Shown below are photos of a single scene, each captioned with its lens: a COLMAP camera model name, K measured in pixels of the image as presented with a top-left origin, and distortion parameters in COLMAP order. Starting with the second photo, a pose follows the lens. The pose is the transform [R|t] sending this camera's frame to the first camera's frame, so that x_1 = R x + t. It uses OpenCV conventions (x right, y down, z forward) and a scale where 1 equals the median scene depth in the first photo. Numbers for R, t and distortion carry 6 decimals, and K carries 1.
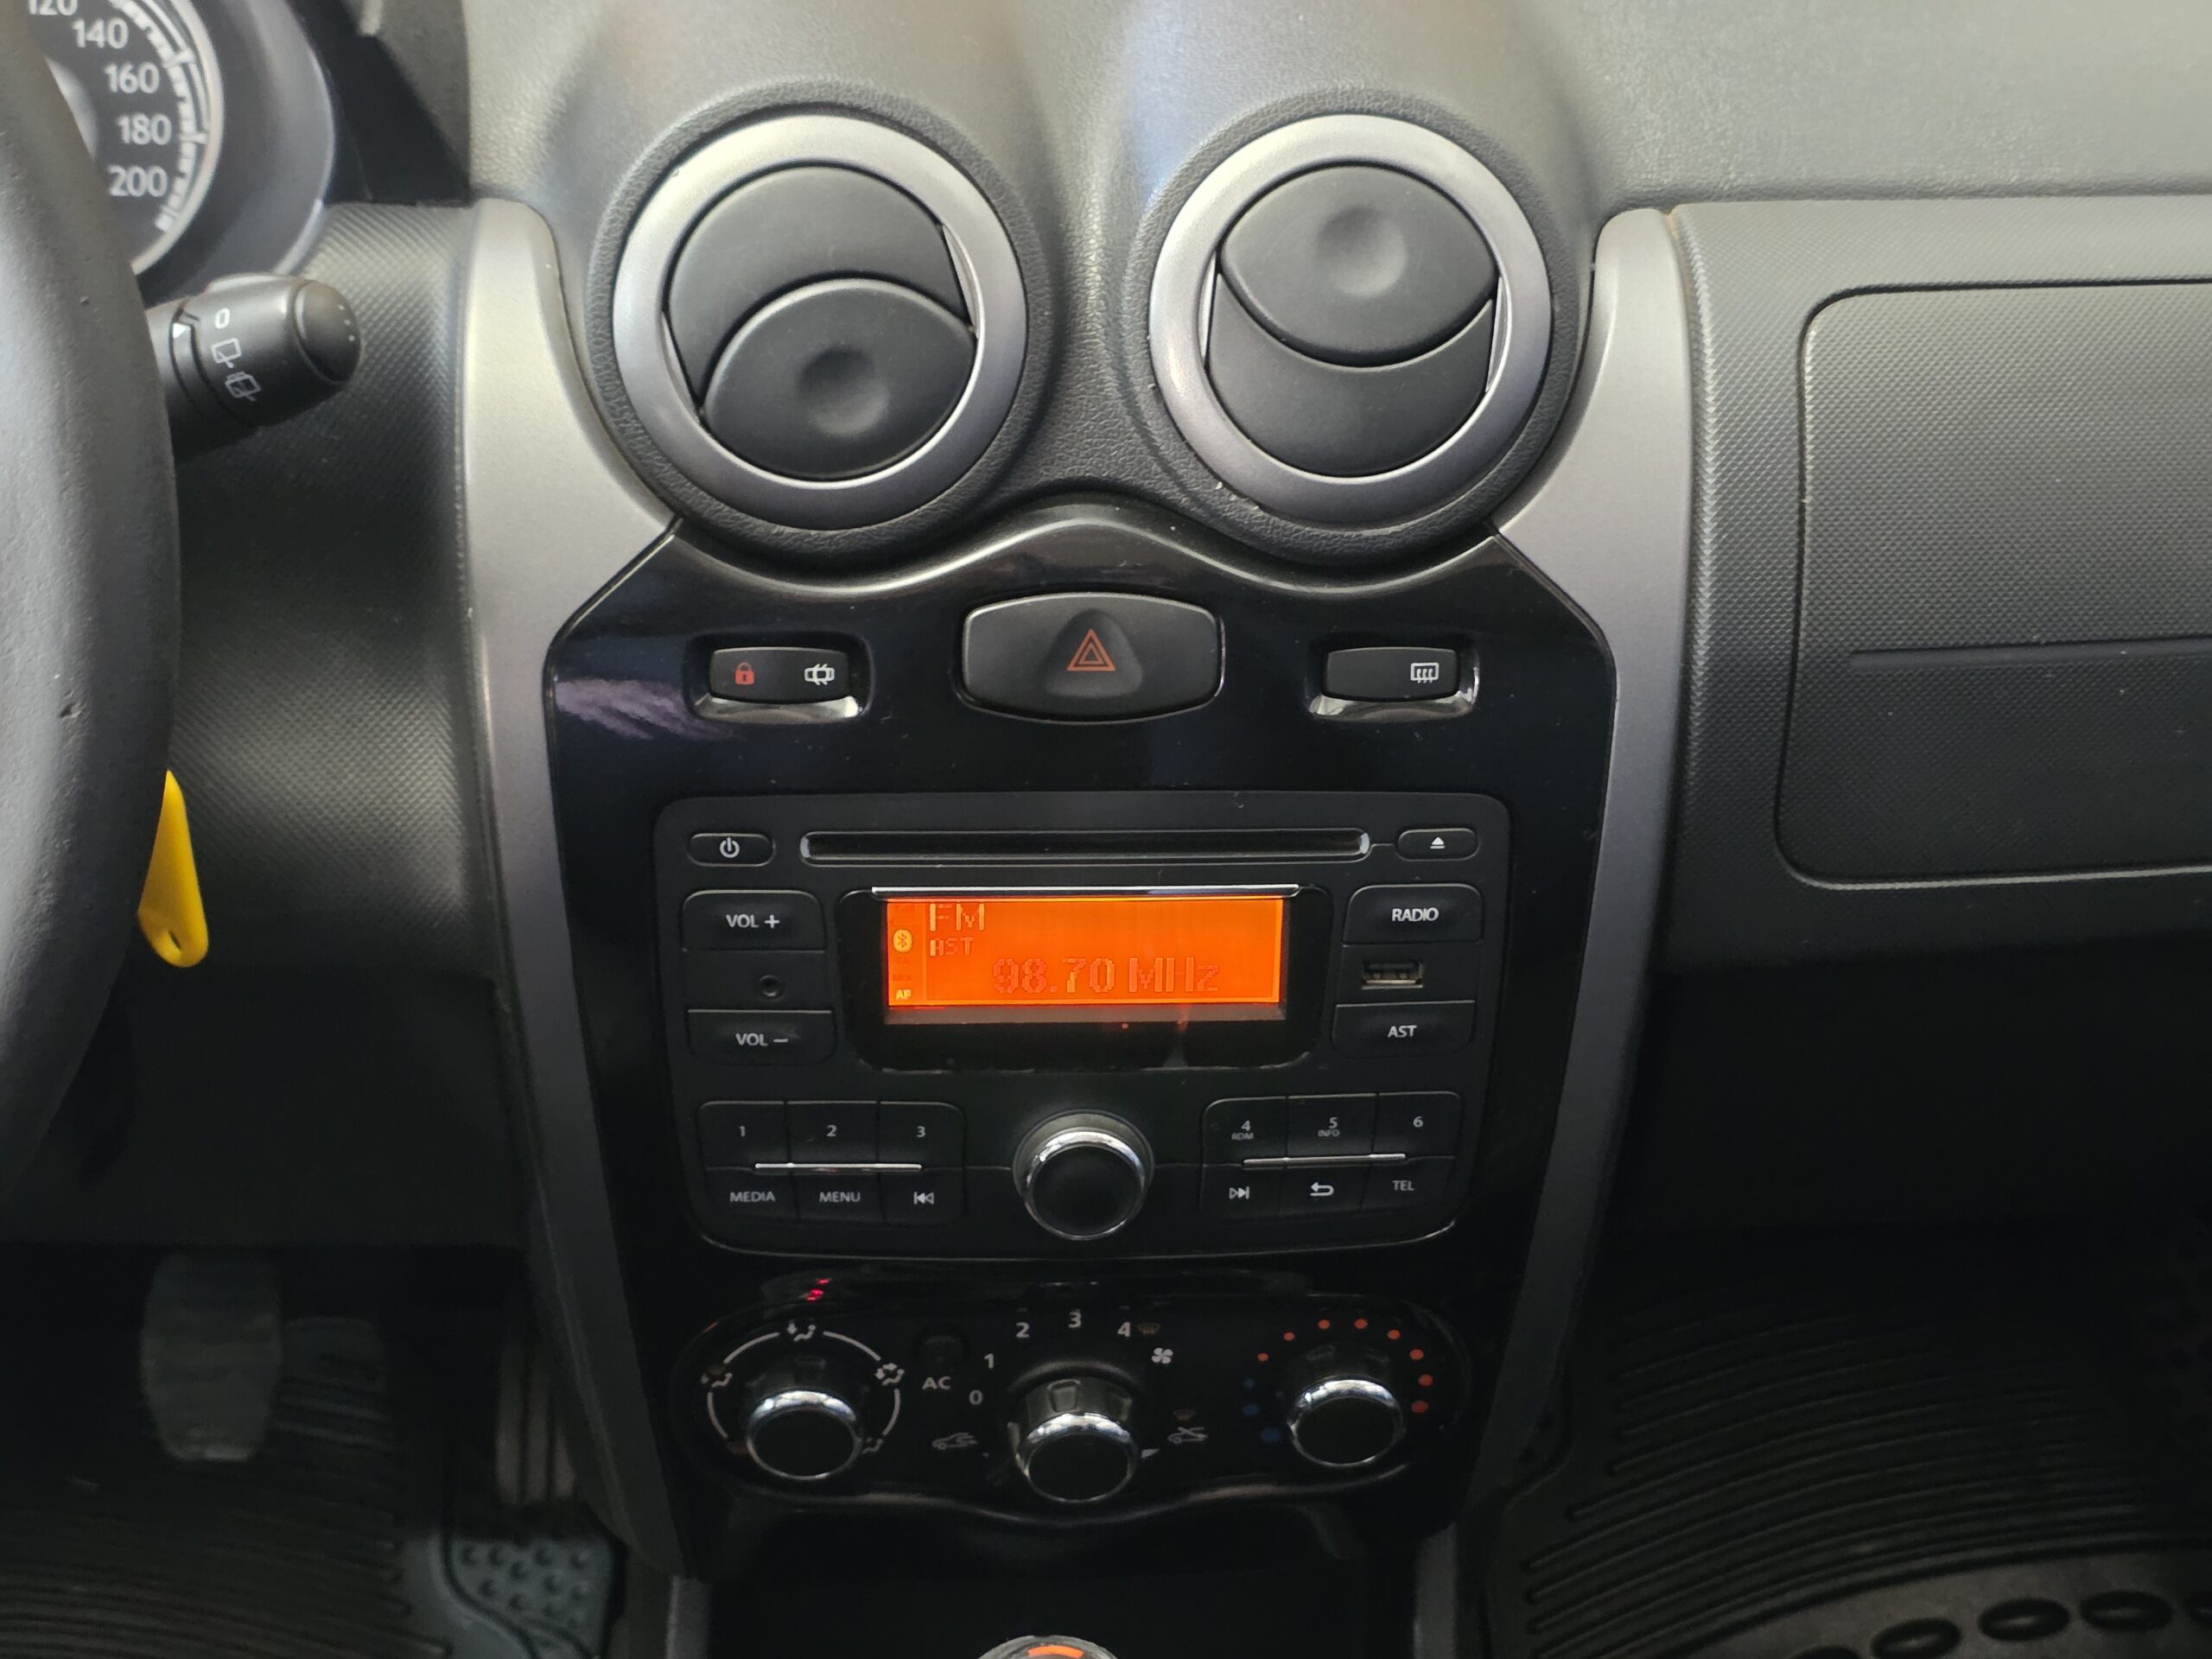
lens RADIAL K [[2985.0, 0, 1139.3], [0, 2985.0, 829.2], [0, 0, 1]] dist [0.122729, -0.312093]
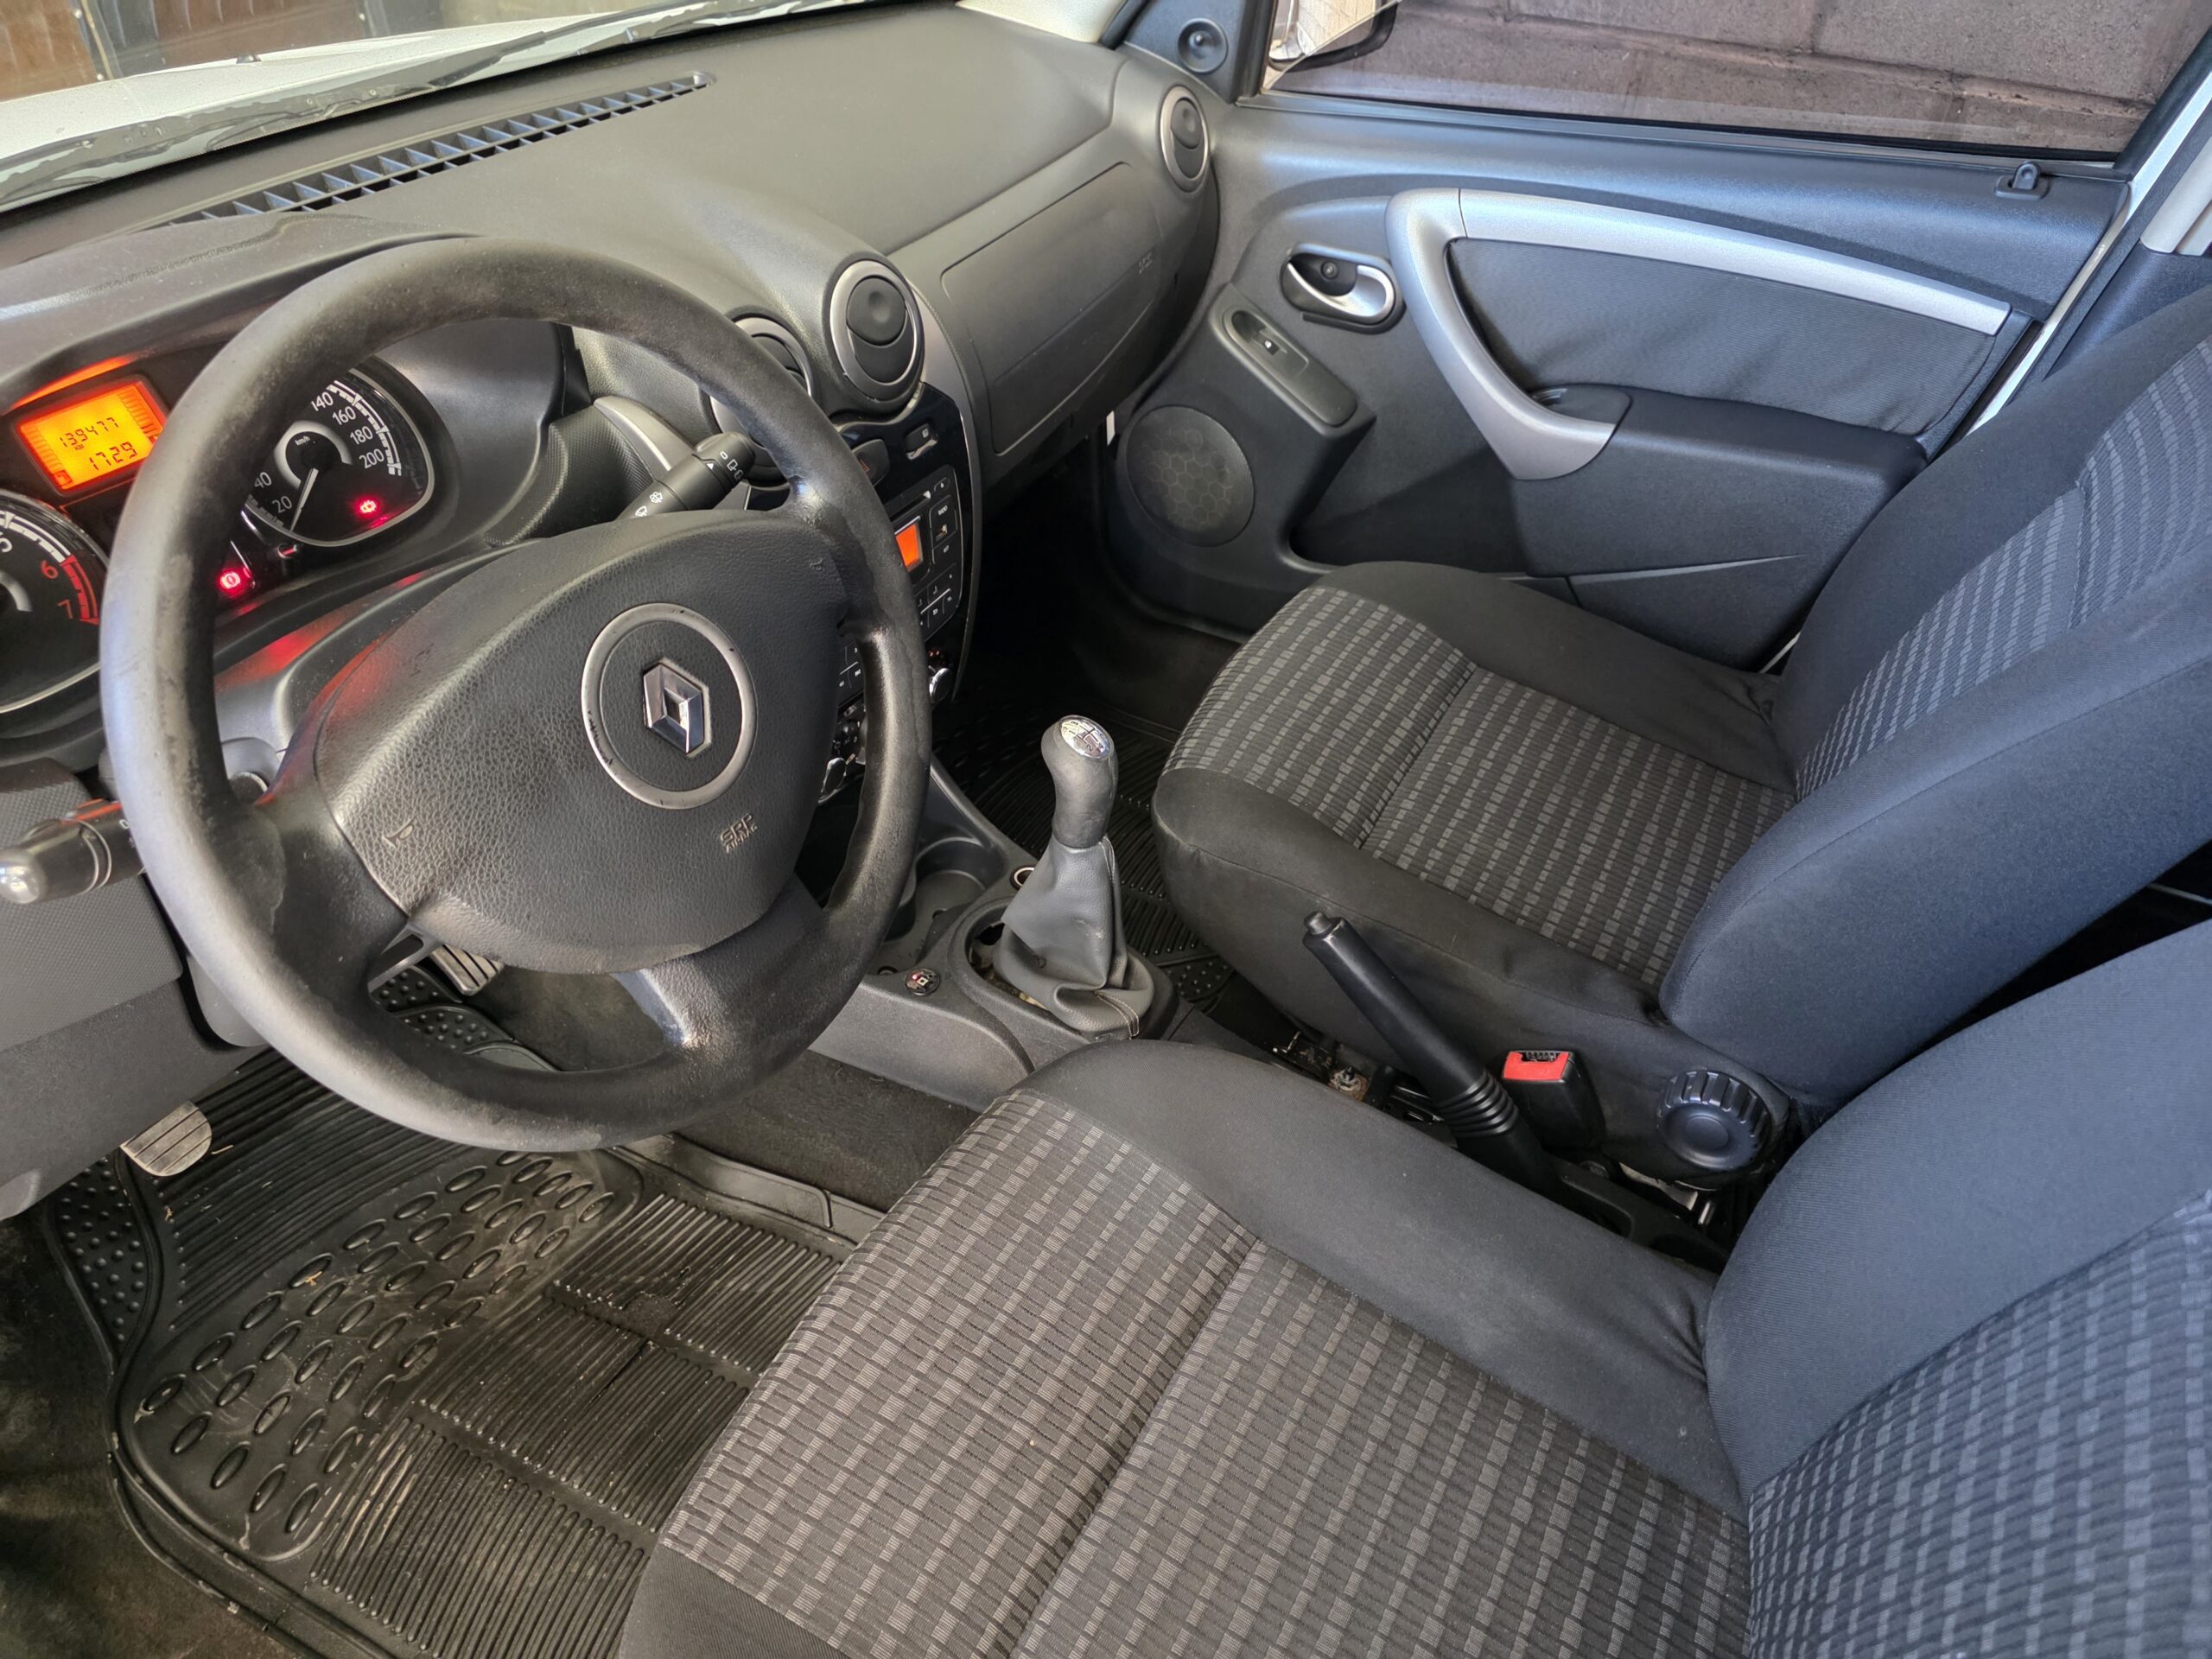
lens RADIAL K [[1488.2, 0, 1112.0], [0, 1488.2, 802.9], [0, 0, 1]] dist [0.048956, -0.048146]
pose [[0.537214, -0.534627, 0.652361, -0.985916], [0.368724, 0.844487, 0.388438, -0.251448], [-0.758580, 0.031867, 0.650801, -0.145336]]
